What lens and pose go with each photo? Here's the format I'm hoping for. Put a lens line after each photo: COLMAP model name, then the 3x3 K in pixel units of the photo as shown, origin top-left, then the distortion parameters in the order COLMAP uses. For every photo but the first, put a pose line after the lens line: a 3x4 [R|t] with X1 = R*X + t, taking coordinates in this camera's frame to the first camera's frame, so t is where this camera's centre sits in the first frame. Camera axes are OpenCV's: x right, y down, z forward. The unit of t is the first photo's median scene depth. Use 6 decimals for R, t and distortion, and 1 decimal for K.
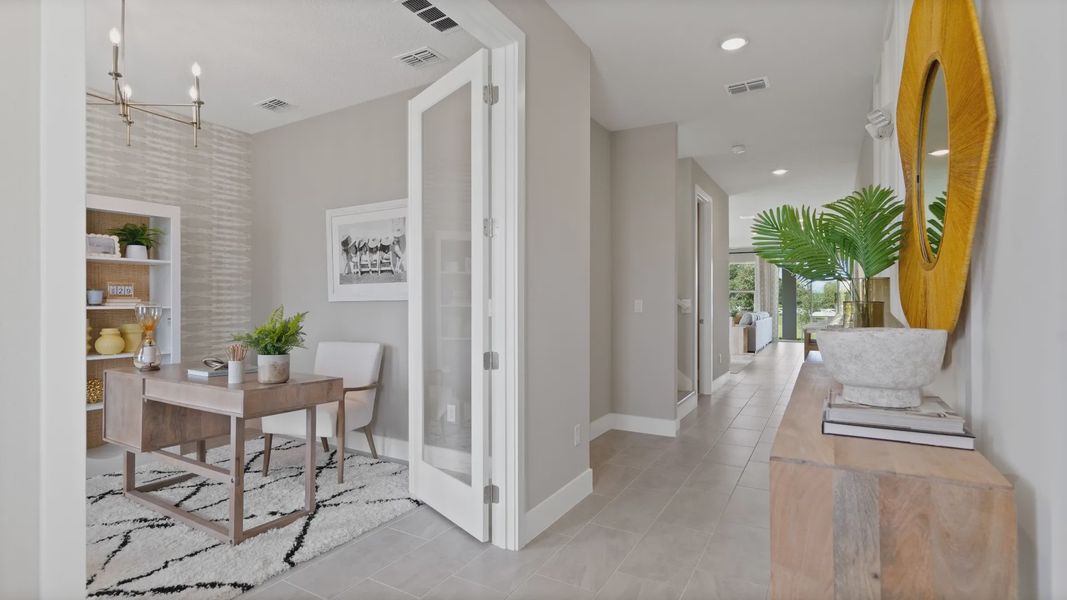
lens RADIAL K [[512.7, 0, 533.5], [0, 512.7, 300.0], [0, 0, 1]] dist [0.000099, 0.000306]
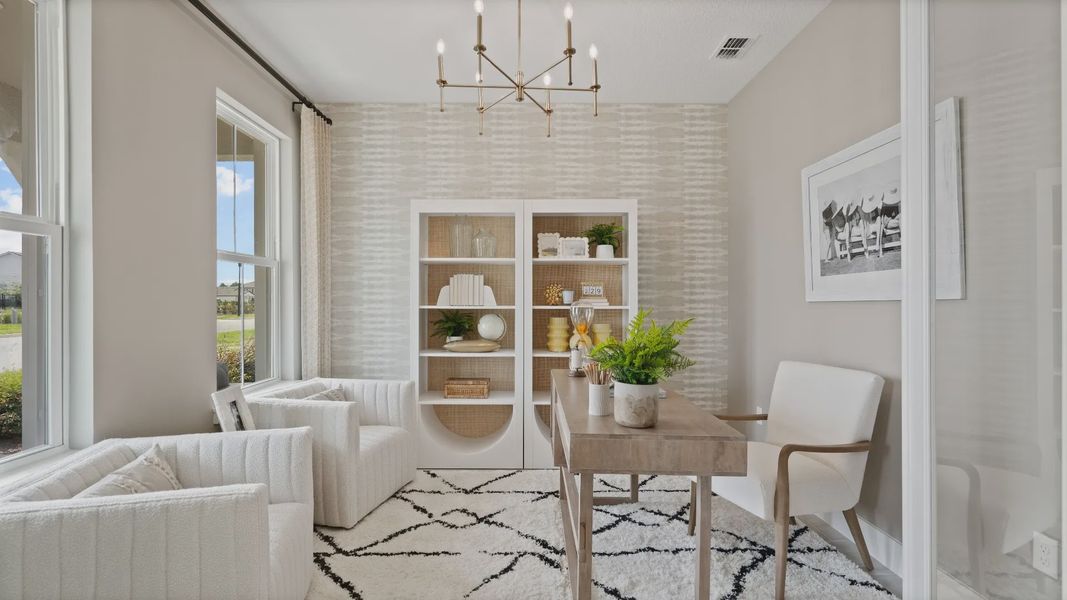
lens RADIAL K [[493.2, 0, 533.5], [0, 493.2, 300.0], [0, 0, 1]] dist [-0.000058, -0.000028]
pose [[0.507518, -0.000747, -0.861641, -0.017239], [0.001051, 0.999999, -0.000247, 0.000446], [0.861640, -0.000780, 0.507519, 0.408649]]
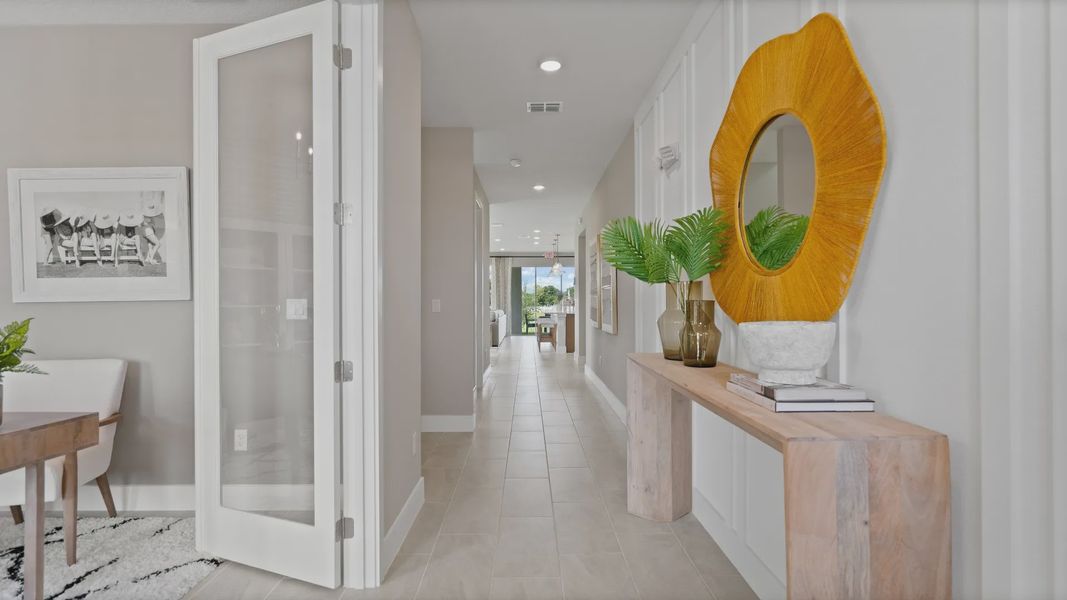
lens RADIAL K [[493.2, 0, 533.5], [0, 493.2, 300.0], [0, 0, 1]] dist [-0.000058, -0.000028]
pose [[0.862779, -0.002570, 0.505575, -0.156732], [0.002174, 0.999997, 0.001375, -0.000082], [-0.505577, -0.000087, 0.862781, 0.096845]]
